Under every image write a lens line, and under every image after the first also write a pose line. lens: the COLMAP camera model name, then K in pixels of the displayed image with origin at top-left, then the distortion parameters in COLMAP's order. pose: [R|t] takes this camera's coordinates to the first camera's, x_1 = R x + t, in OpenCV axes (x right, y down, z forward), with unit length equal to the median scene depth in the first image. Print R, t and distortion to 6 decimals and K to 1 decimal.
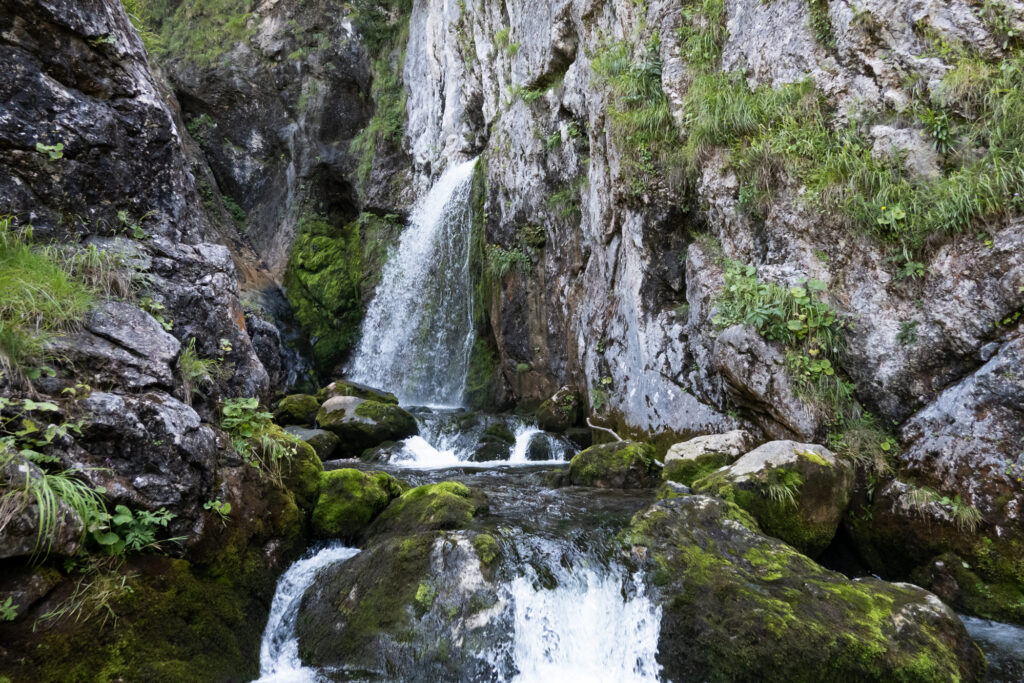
lens RADIAL K [[688.0, 0, 514.4], [0, 688.0, 329.6], [0, 0, 1]] dist [-0.027174, 0.018931]
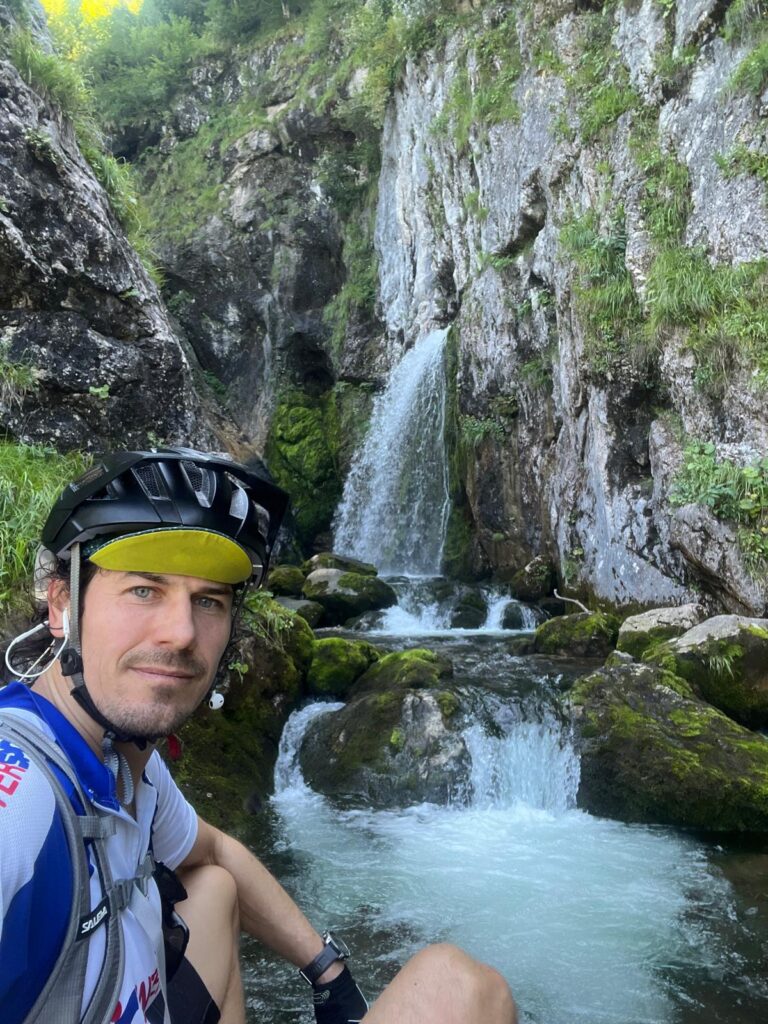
lens RADIAL K [[761.1, 0, 384.0], [0, 761.1, 512.0], [0, 0, 1]] dist [0.040948, -0.003939]
pose [[0.986708, -0.021155, -0.161117, 0.039236], [0.027640, 0.998891, 0.038115, -0.040971], [0.160132, -0.042062, 0.986199, -0.182483]]
